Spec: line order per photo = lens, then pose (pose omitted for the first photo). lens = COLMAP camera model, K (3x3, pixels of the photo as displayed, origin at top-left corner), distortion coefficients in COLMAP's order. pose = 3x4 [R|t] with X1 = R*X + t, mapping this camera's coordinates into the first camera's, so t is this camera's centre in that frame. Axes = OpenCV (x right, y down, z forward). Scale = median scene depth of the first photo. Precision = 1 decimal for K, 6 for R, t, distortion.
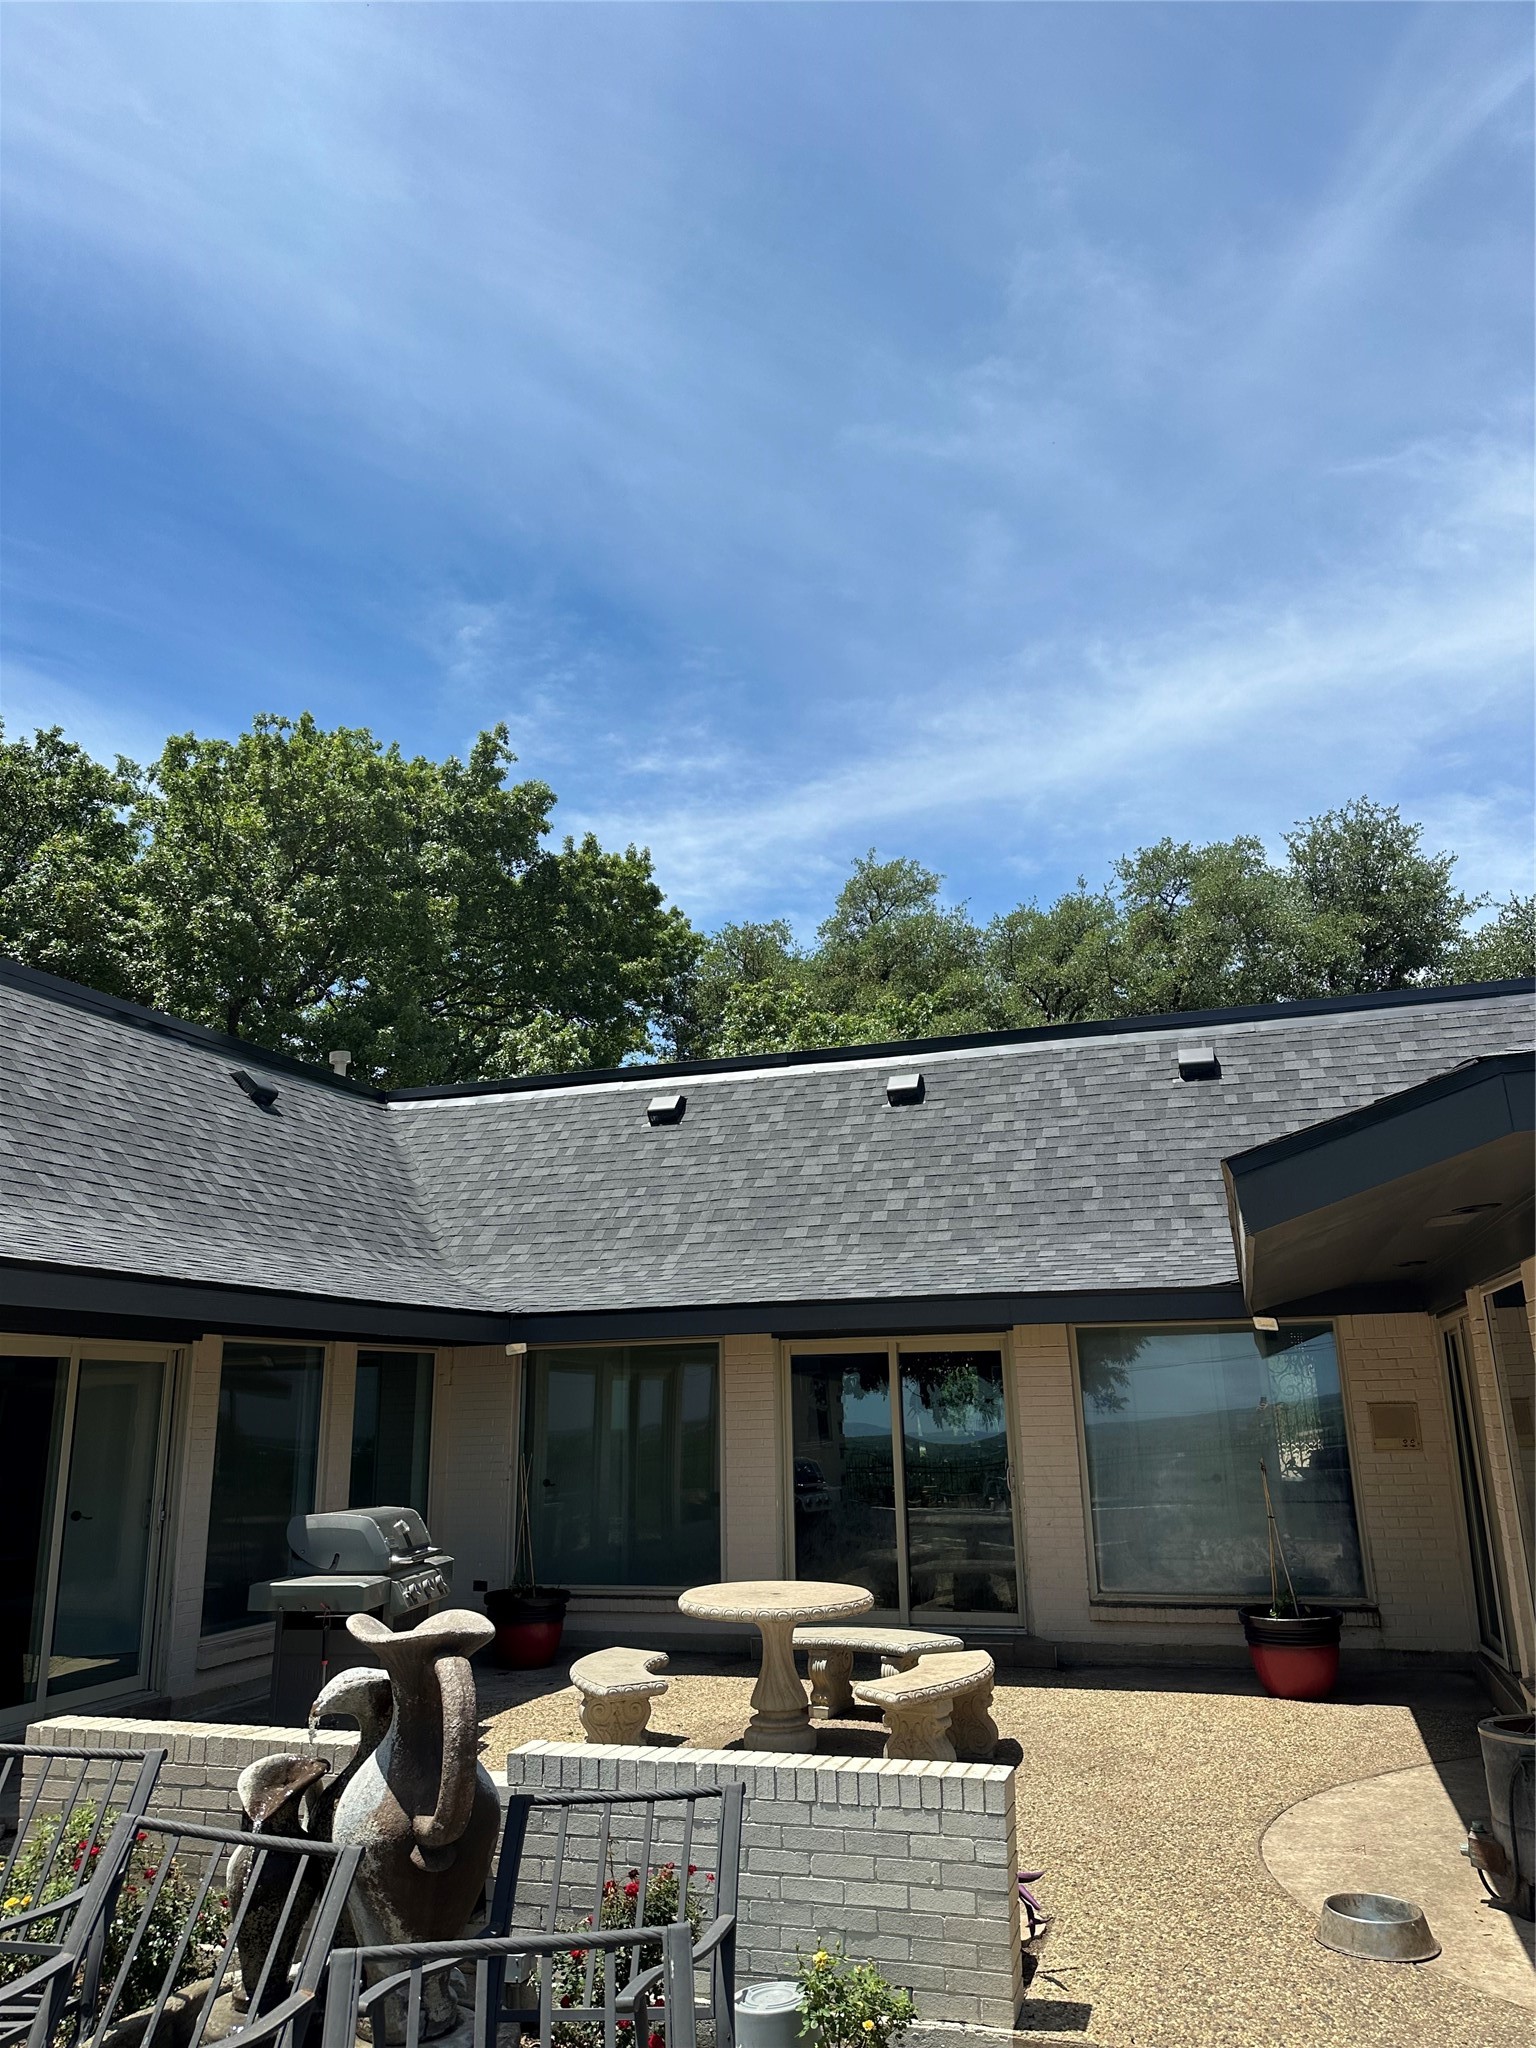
lens RADIAL K [[1442.1, 0, 768.0], [0, 1442.1, 1024.0], [0, 0, 1]] dist [0.166763, -0.282841]
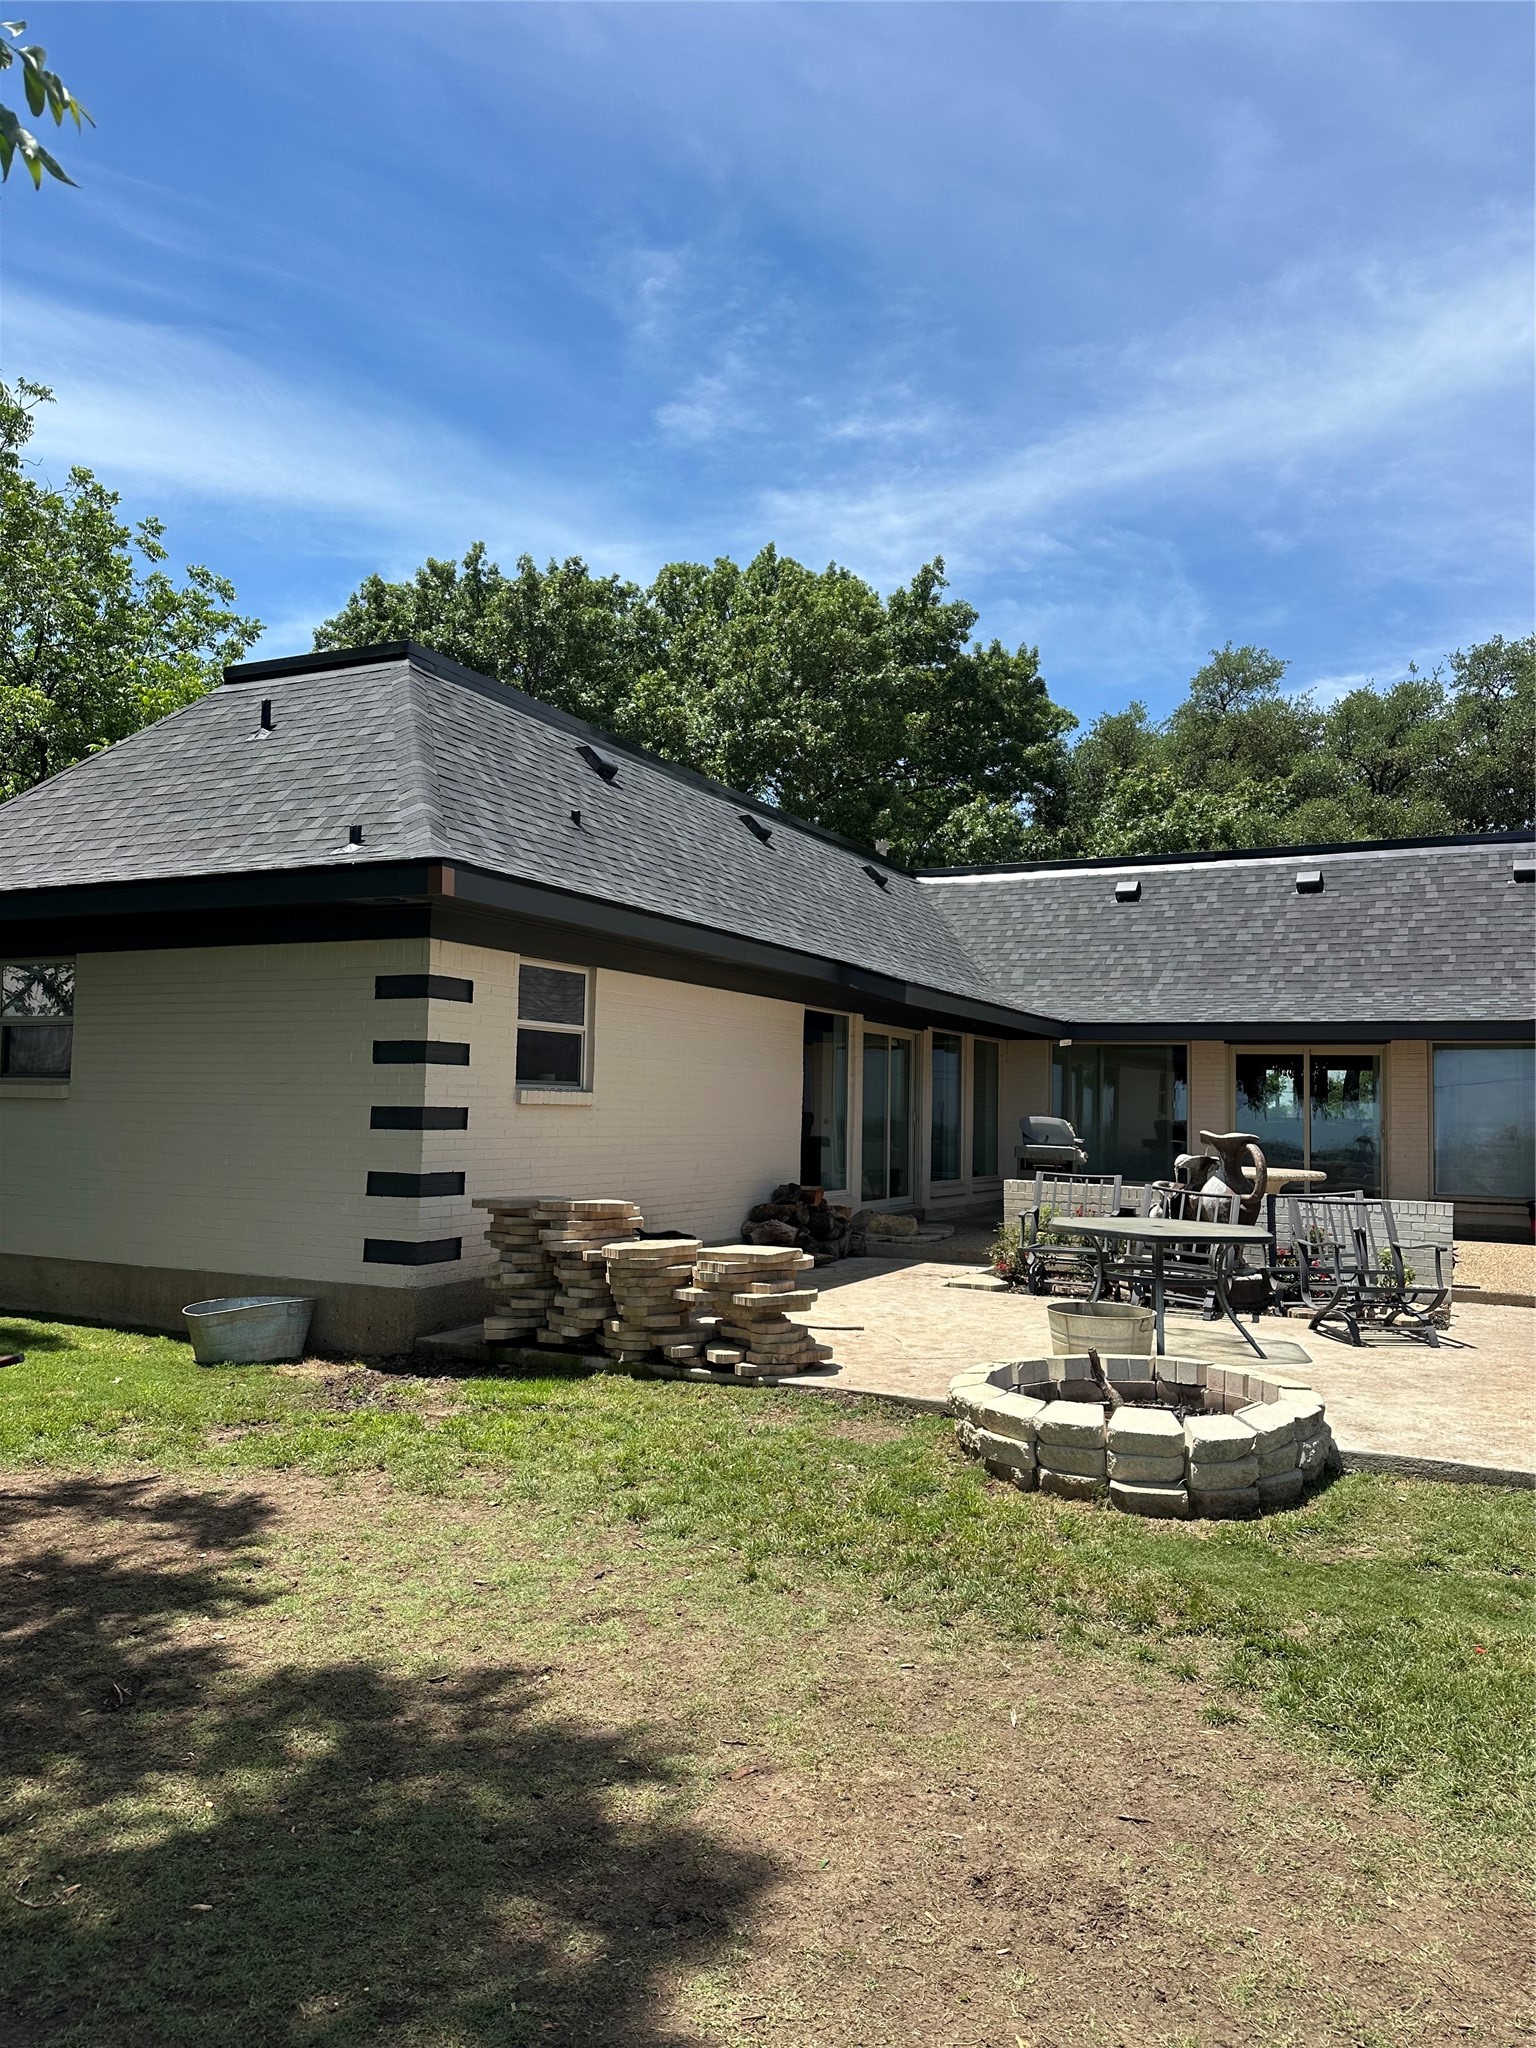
lens RADIAL K [[1442.1, 0, 768.0], [0, 1442.1, 1024.0], [0, 0, 1]] dist [0.166763, -0.282841]
pose [[0.987850, 0.033285, -0.151804, -0.217140], [-0.002565, 0.980154, 0.198223, -0.107984], [0.155389, -0.195425, 0.968330, -0.557330]]
